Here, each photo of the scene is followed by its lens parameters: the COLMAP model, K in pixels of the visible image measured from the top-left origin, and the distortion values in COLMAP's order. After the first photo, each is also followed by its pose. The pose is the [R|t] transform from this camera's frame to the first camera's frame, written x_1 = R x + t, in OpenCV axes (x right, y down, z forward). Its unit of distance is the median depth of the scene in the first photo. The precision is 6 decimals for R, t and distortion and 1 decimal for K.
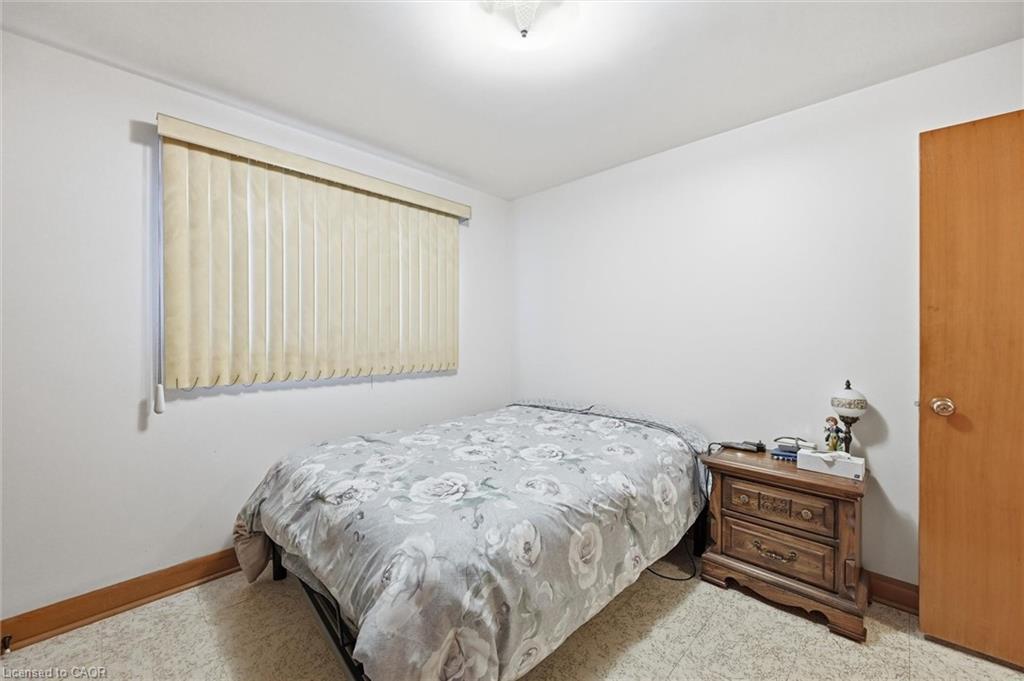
lens RADIAL K [[419.8, 0, 510.0], [0, 419.8, 332.0], [0, 0, 1]] dist [-0.002283, 0.000061]
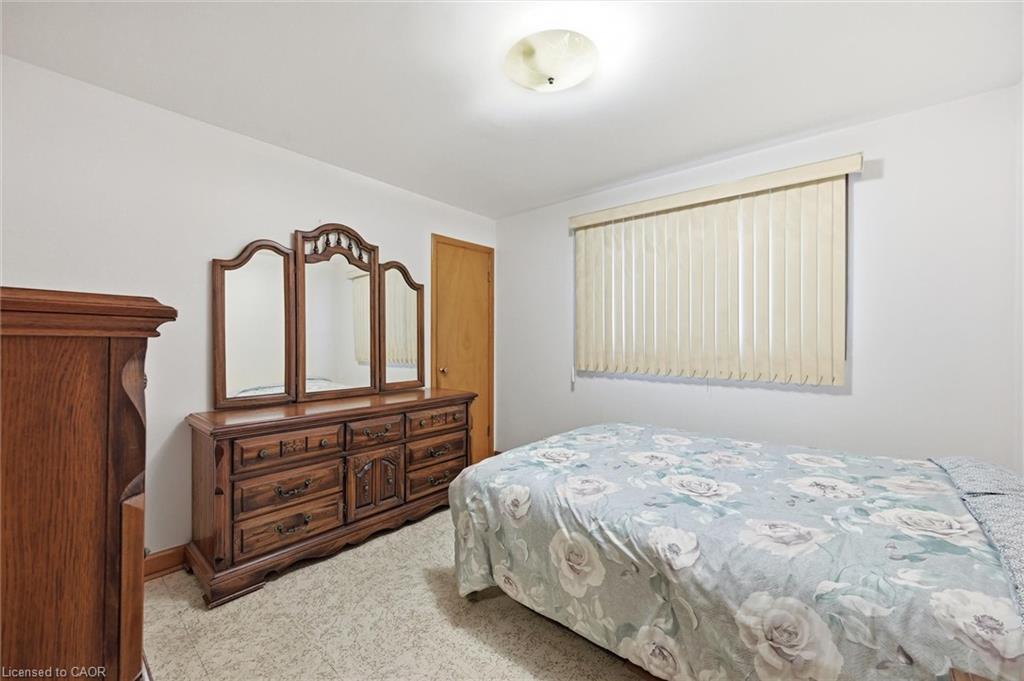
lens RADIAL K [[419.8, 0, 510.0], [0, 419.8, 332.0], [0, 0, 1]] dist [-0.002283, 0.000061]
pose [[0.028704, -0.016661, -0.999449, 0.946094], [0.007687, 0.999835, -0.016447, 0.003308], [0.999558, -0.007211, 0.028827, 0.665618]]
